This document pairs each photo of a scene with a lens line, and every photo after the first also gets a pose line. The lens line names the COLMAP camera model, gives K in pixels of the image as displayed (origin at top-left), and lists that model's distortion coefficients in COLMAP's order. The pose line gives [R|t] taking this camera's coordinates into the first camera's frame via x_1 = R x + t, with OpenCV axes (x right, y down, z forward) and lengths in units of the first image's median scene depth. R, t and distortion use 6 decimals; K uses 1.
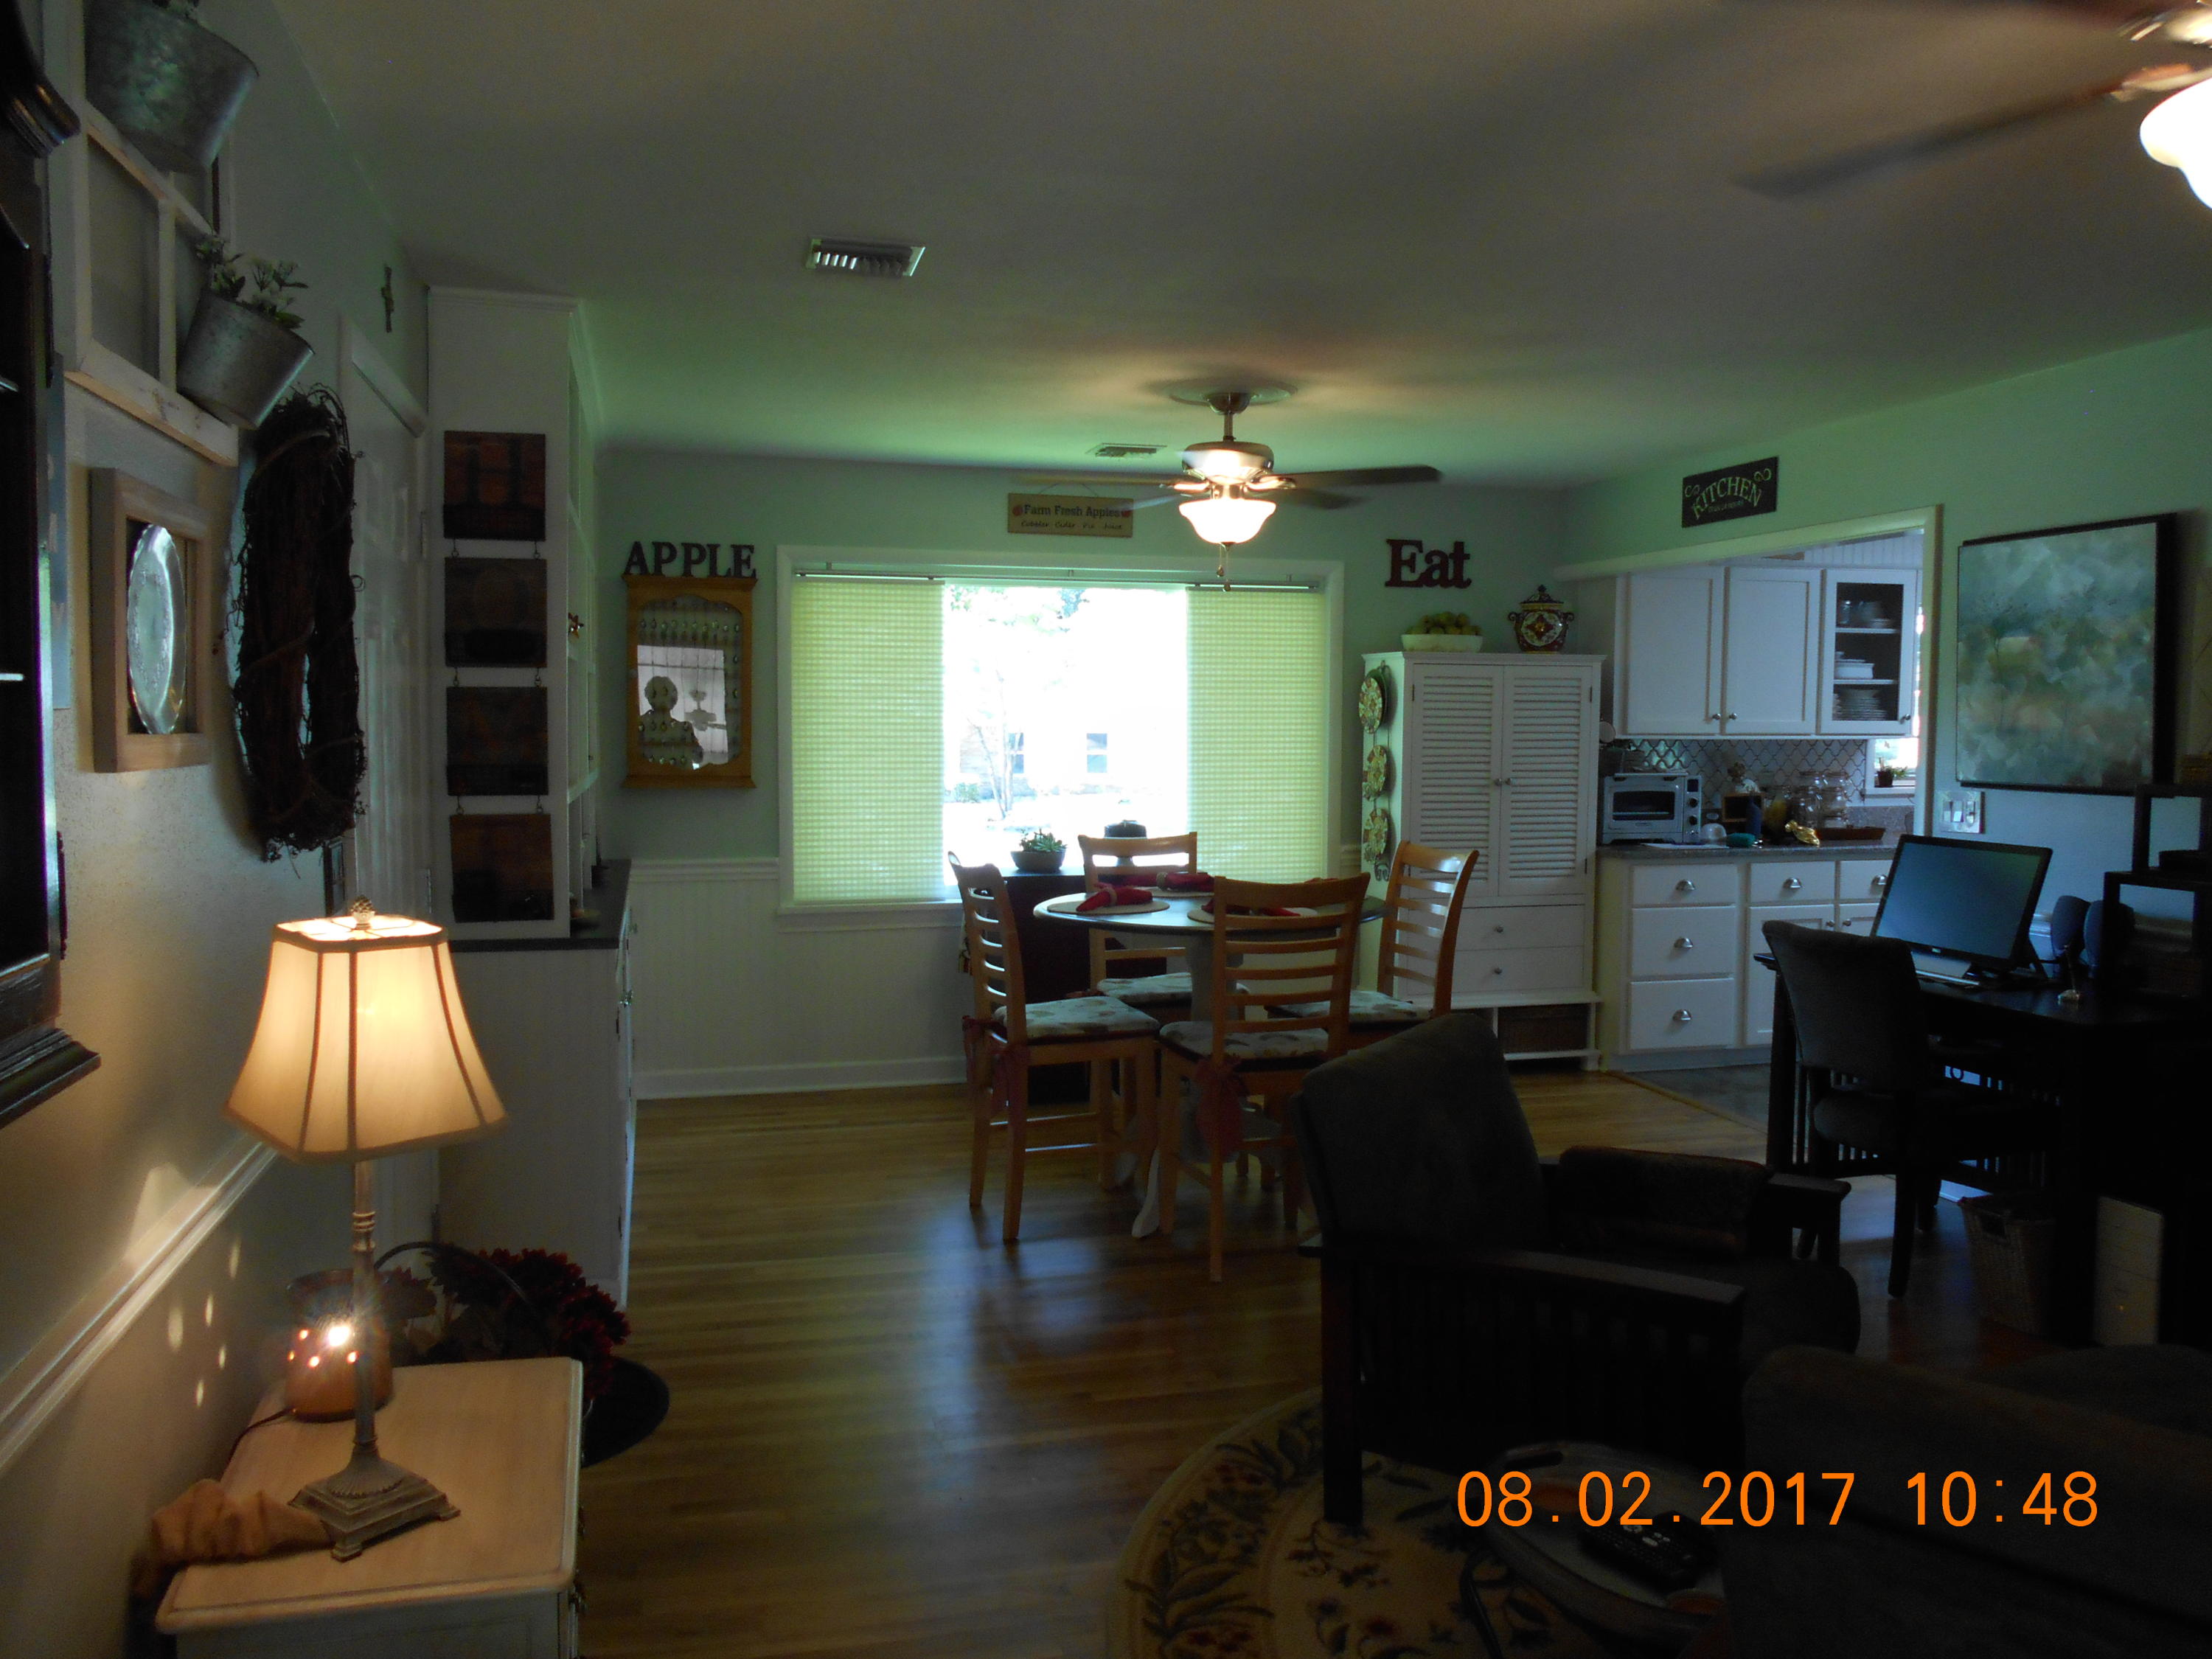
lens RADIAL K [[1681.4, 0, 1106.0], [0, 1681.4, 829.5], [0, 0, 1]] dist [-0.174186, 0.084646]
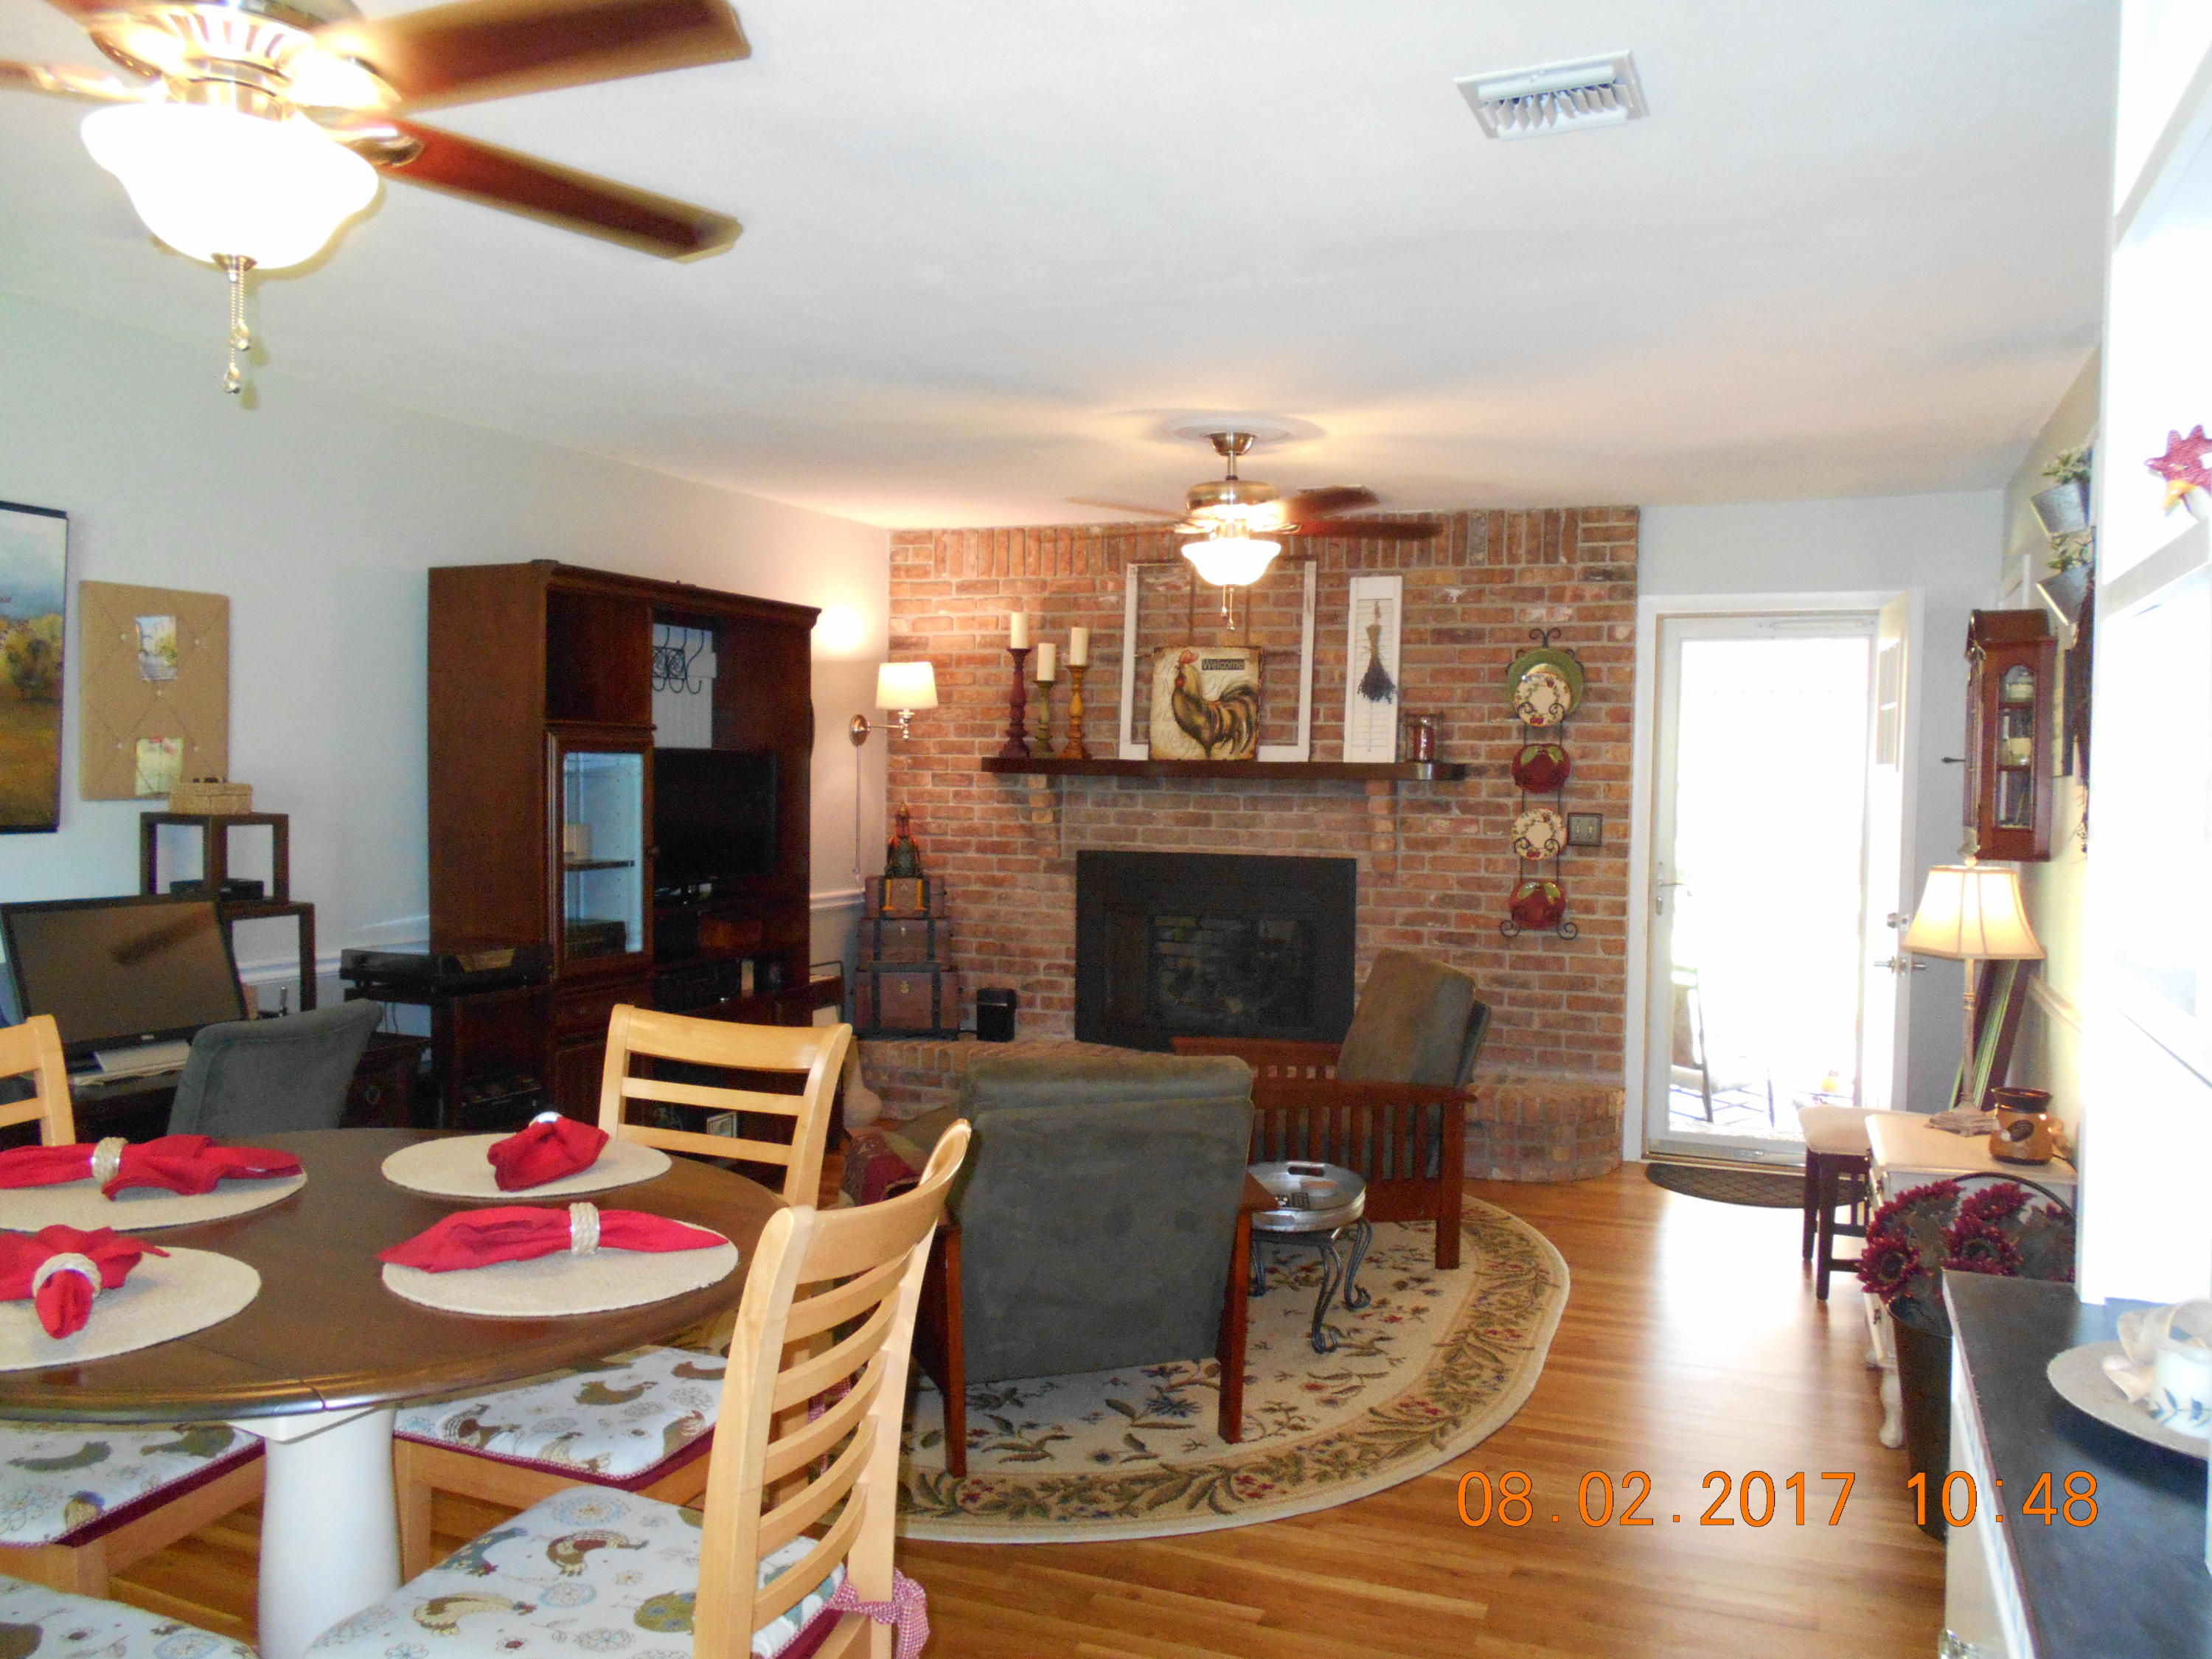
lens RADIAL K [[1681.4, 0, 1106.0], [0, 1681.4, 829.5], [0, 0, 1]] dist [-0.174186, 0.084646]
pose [[-0.793112, -0.042035, 0.607624, -0.506279], [0.026050, 0.994362, 0.102791, -0.143826], [-0.608519, 0.097353, -0.787545, 2.021128]]
